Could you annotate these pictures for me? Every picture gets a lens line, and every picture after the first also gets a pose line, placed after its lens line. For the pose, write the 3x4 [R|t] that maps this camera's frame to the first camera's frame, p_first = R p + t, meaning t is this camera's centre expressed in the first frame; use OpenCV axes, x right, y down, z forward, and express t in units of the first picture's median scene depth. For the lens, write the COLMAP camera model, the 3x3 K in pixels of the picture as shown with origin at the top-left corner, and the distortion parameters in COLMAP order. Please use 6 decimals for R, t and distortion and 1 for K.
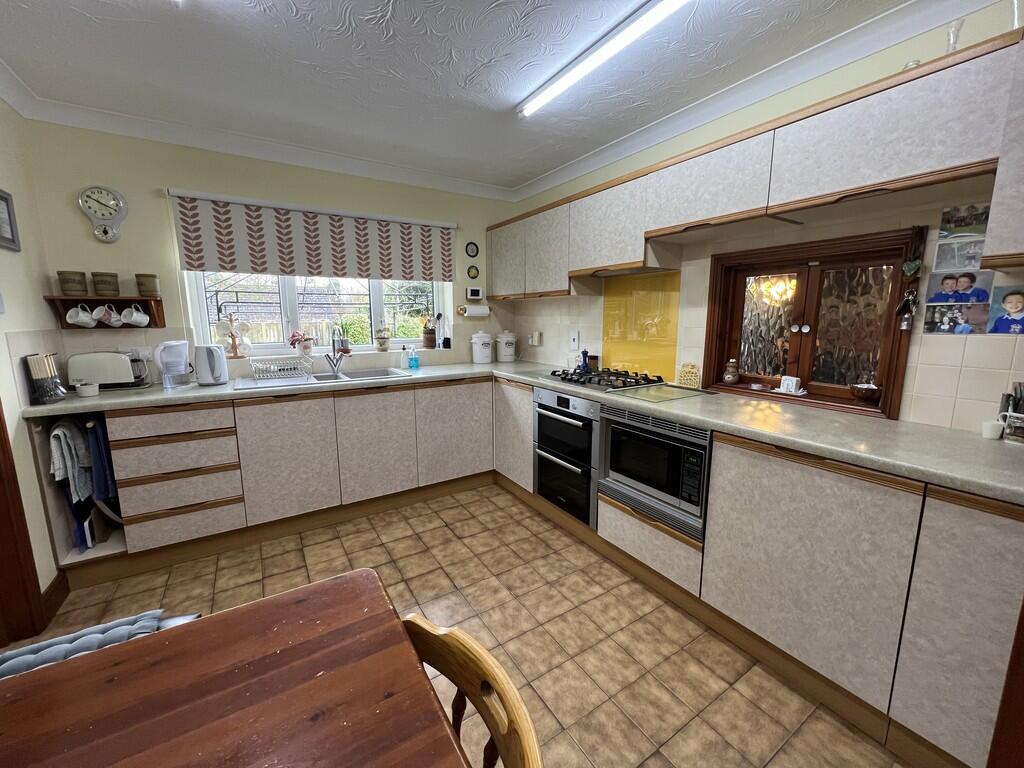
lens RADIAL K [[405.4, 0, 511.6], [0, 405.4, 381.7], [0, 0, 1]] dist [-0.001749, 0.000019]
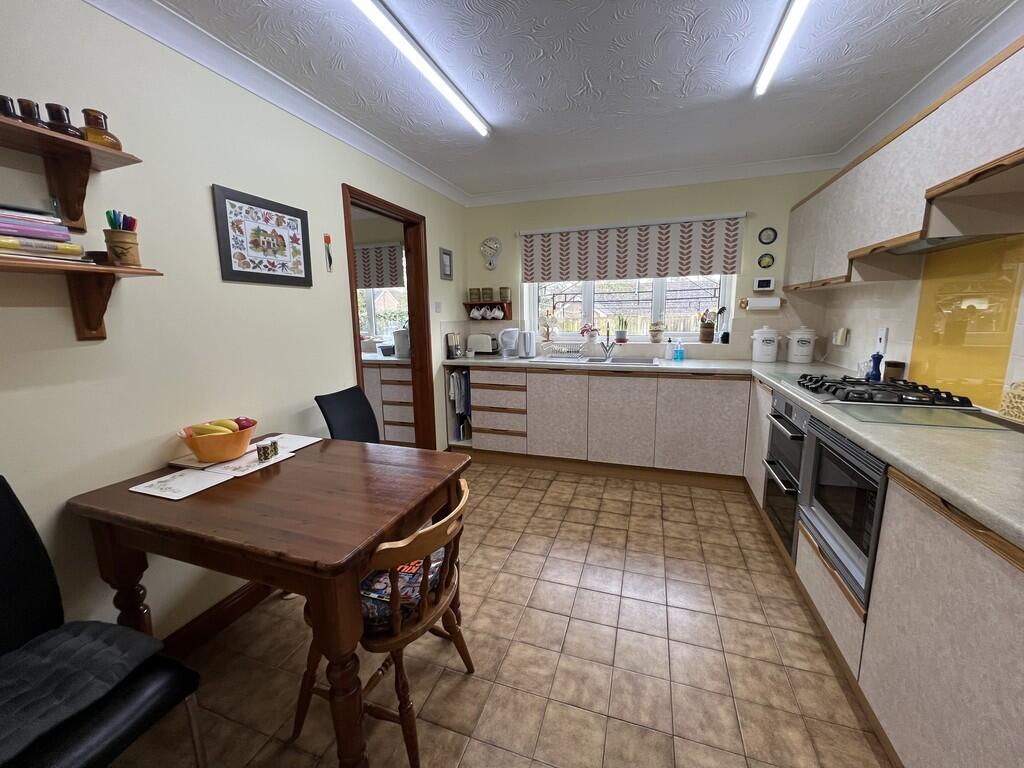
lens RADIAL K [[405.4, 0, 511.7], [0, 405.4, 382.1], [0, 0, 1]] dist [-0.001749, 0.000019]
pose [[0.627295, 0.124117, -0.768827, 0.415039], [-0.111905, 0.991339, 0.068734, -0.000908], [0.770699, 0.042919, 0.635752, -0.001972]]
